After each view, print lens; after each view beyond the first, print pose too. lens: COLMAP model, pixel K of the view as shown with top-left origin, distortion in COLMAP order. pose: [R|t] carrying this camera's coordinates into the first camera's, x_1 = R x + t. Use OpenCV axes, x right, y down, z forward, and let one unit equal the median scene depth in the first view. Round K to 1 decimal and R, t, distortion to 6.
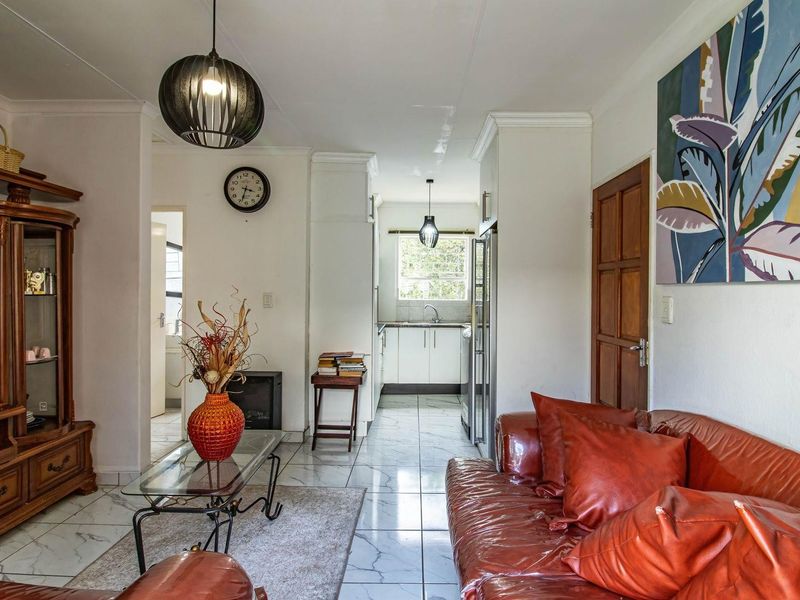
lens RADIAL K [[481.2, 0, 400.0], [0, 481.2, 300.0], [0, 0, 1]] dist [-0.001320, -0.024890]
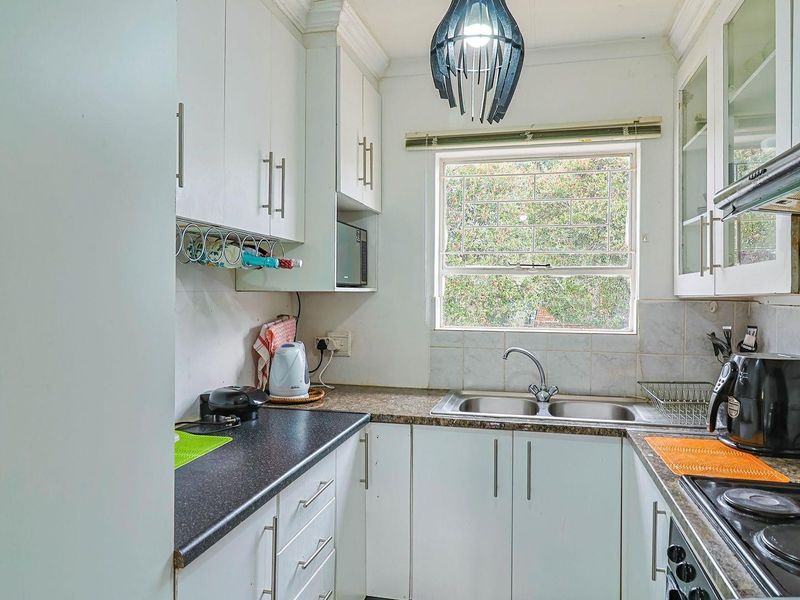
lens RADIAL K [[550.1, 0, 411.2], [0, 550.1, 297.1], [0, 0, 1]] dist [0.006319, -0.003680]
pose [[0.979750, -0.001305, -0.200222, 0.231225], [-0.000446, 0.999962, -0.008700, -0.076988], [0.200226, 0.008613, 0.979712, 2.170932]]
